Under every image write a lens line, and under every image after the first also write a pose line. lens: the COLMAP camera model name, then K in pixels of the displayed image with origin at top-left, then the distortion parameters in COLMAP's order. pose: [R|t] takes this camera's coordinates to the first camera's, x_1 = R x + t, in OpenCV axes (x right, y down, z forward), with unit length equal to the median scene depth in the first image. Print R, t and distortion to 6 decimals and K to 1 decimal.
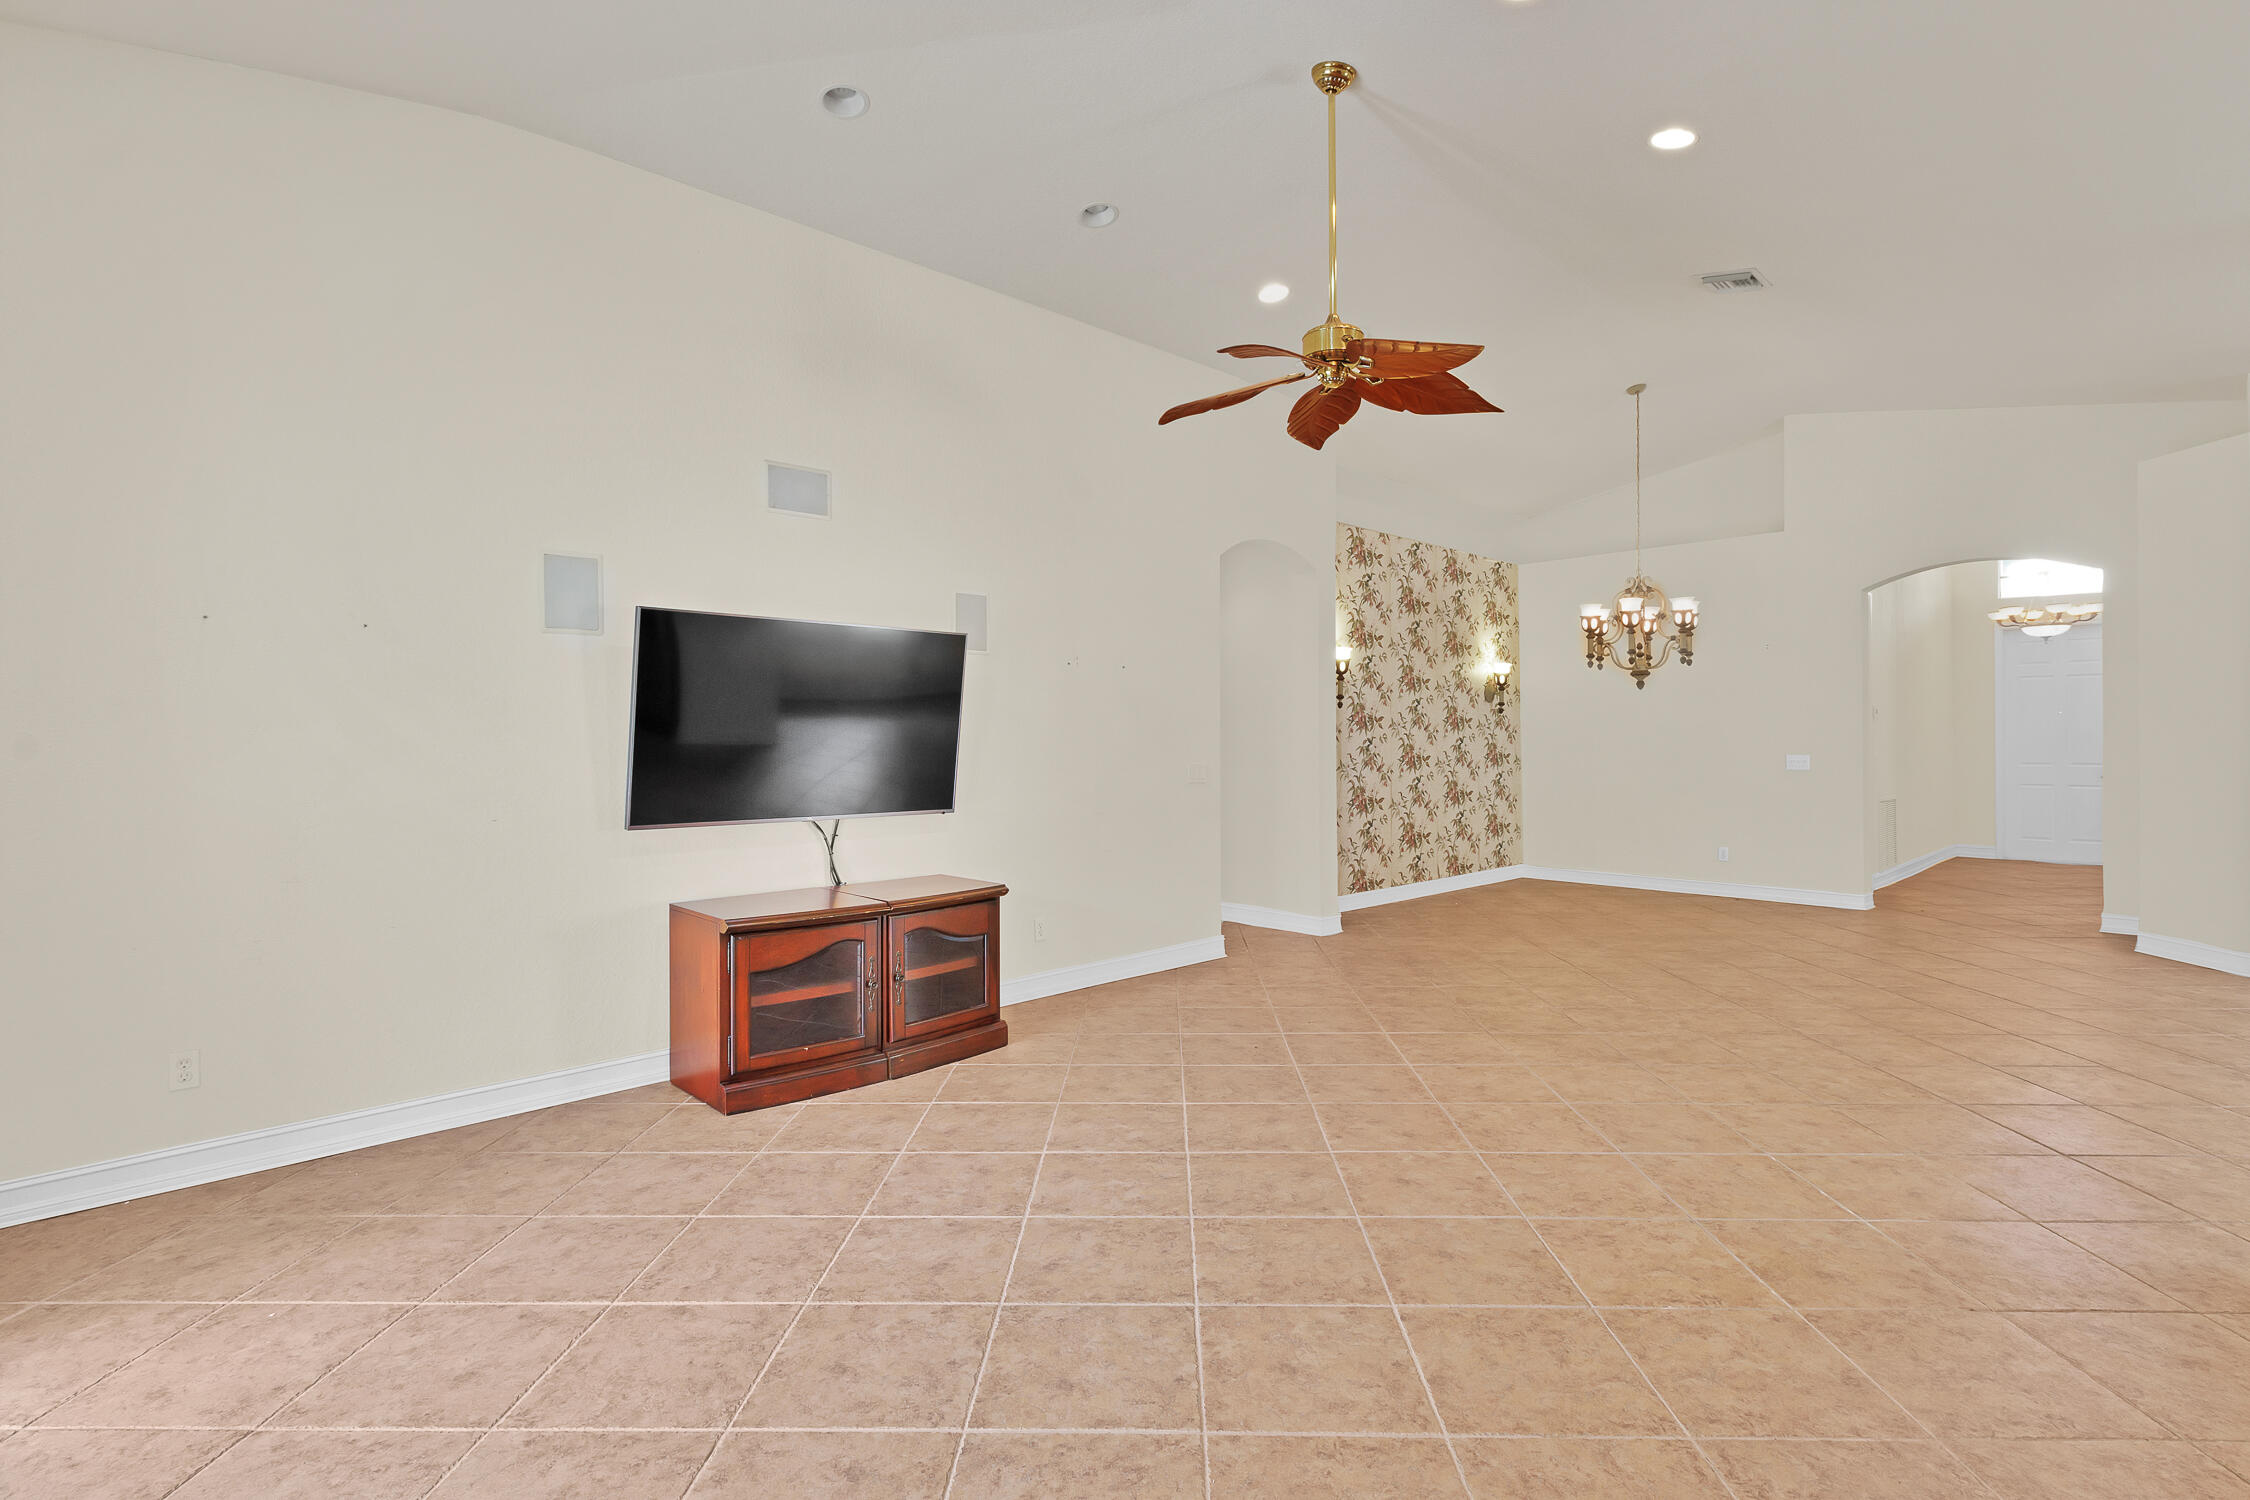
lens RADIAL K [[1061.7, 0, 1129.9], [0, 1061.7, 732.7], [0, 0, 1]] dist [-0.000305, -0.000602]
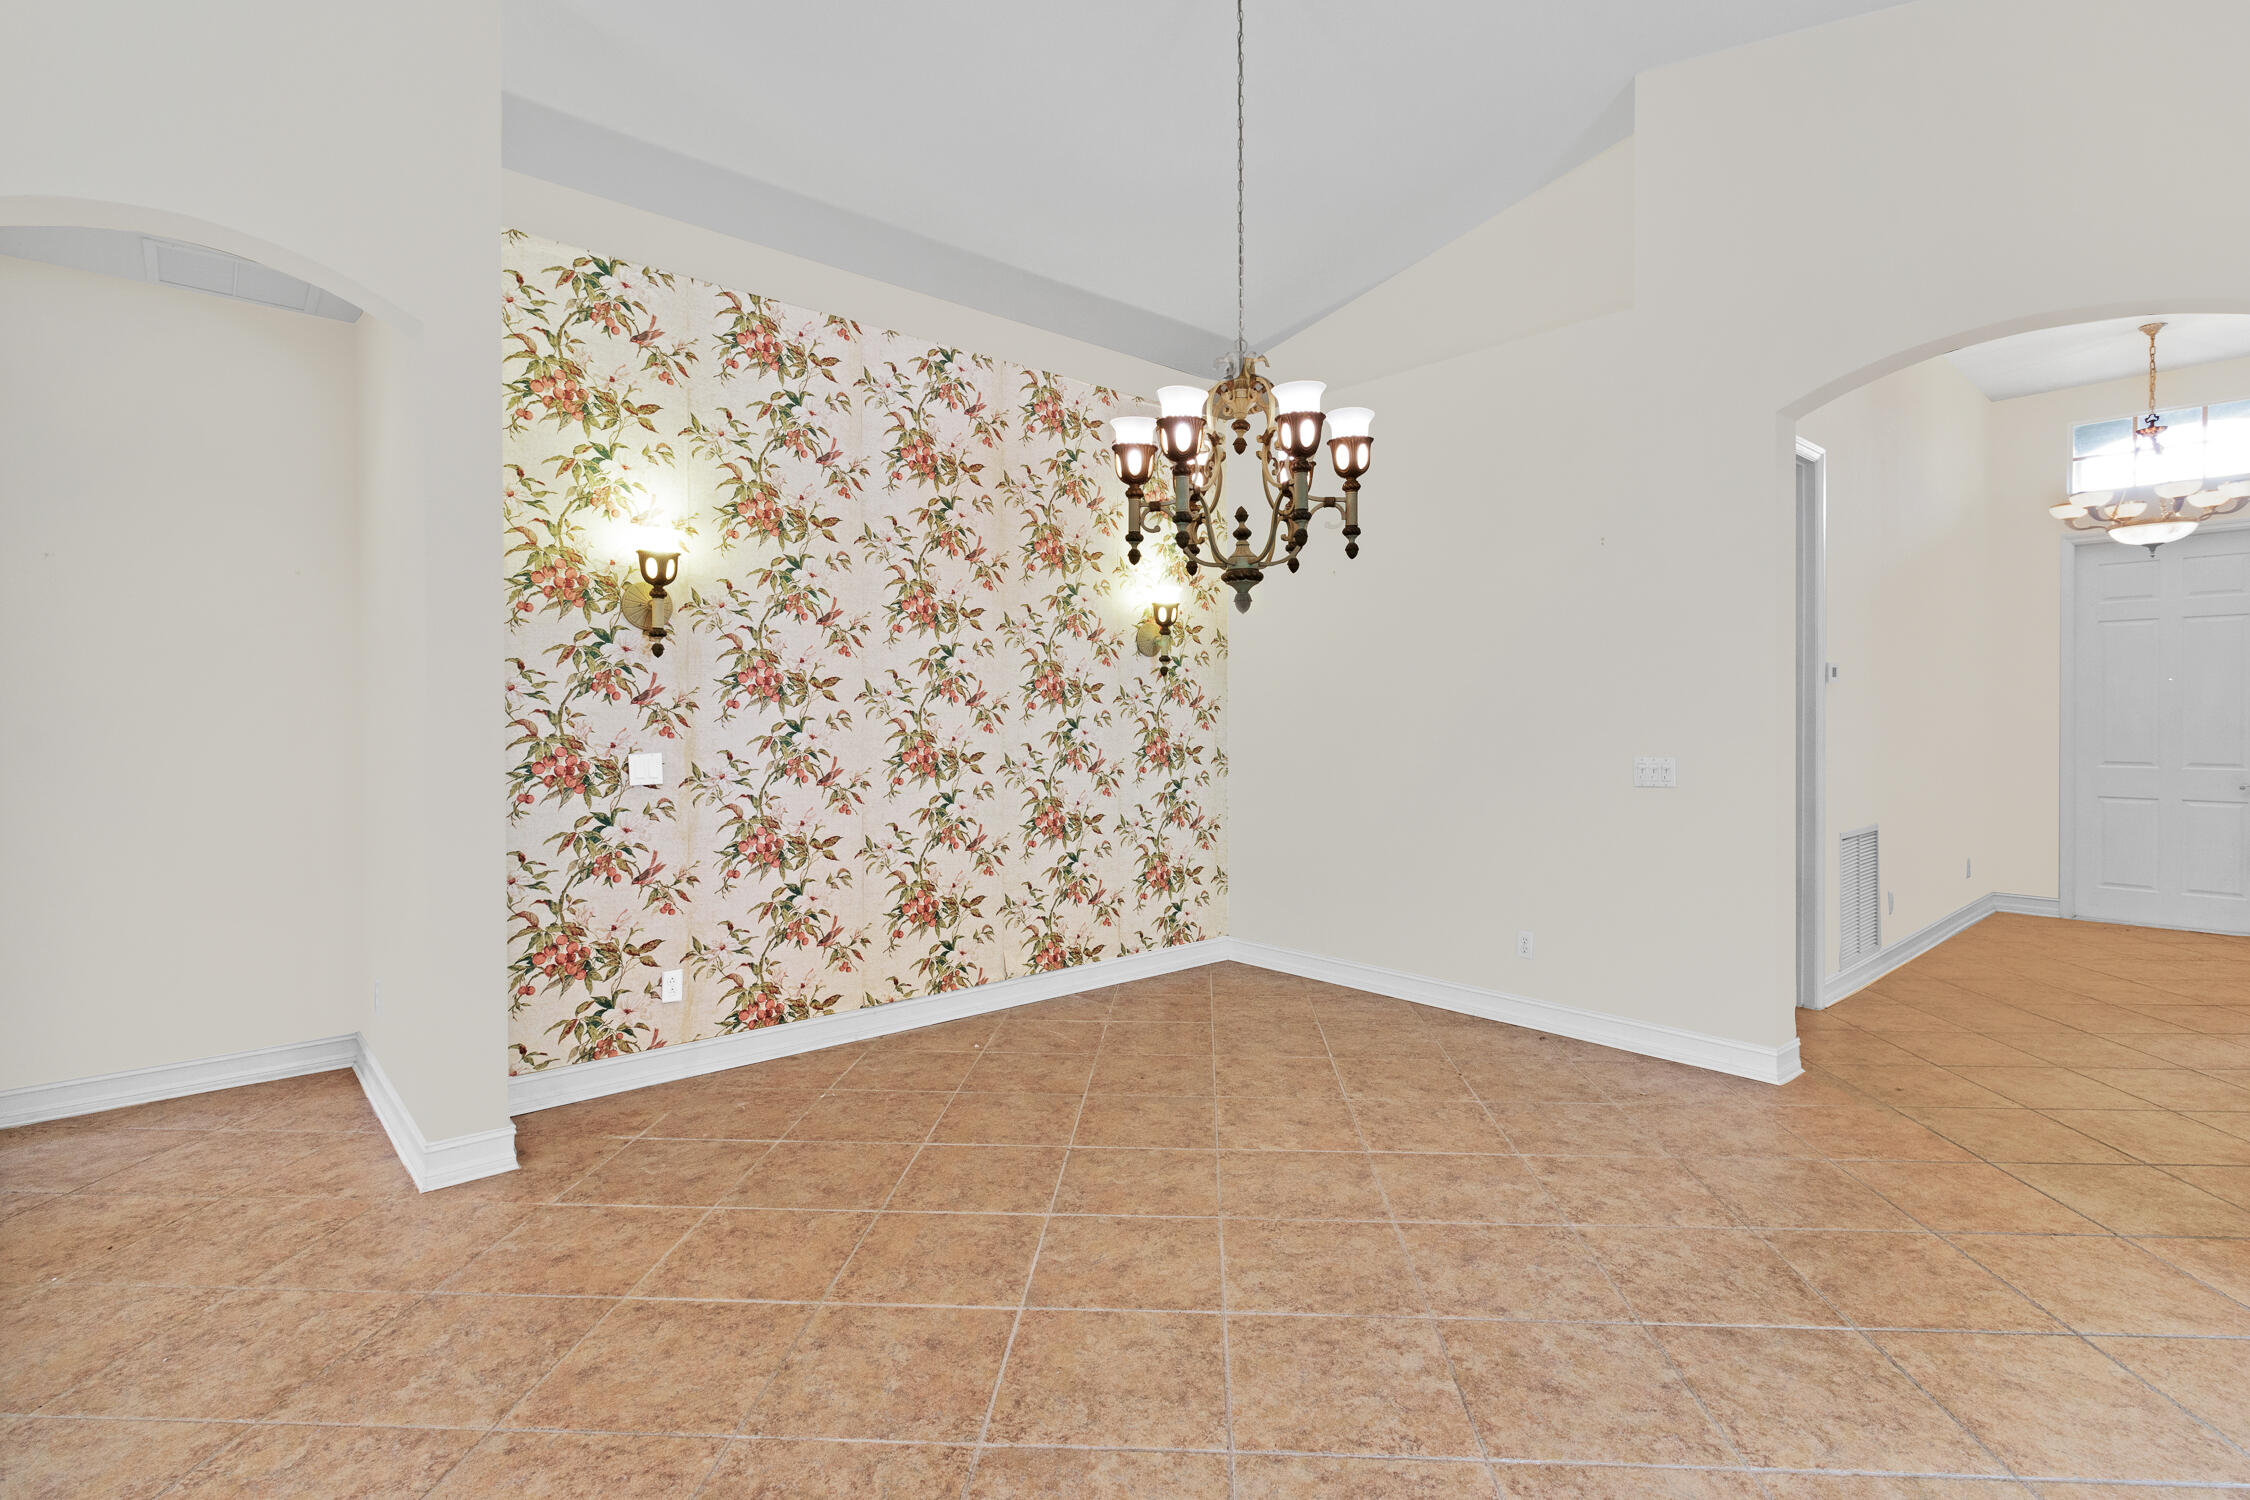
lens RADIAL K [[1084.7, 0, 1159.5], [0, 1084.7, 725.2], [0, 0, 1]] dist [0.005323, 0.000450]
pose [[0.999914, 0.002888, -0.012810, 0.383205], [-0.002718, 0.999908, 0.013276, 0.000460], [0.012847, -0.013240, 0.999830, 0.460895]]
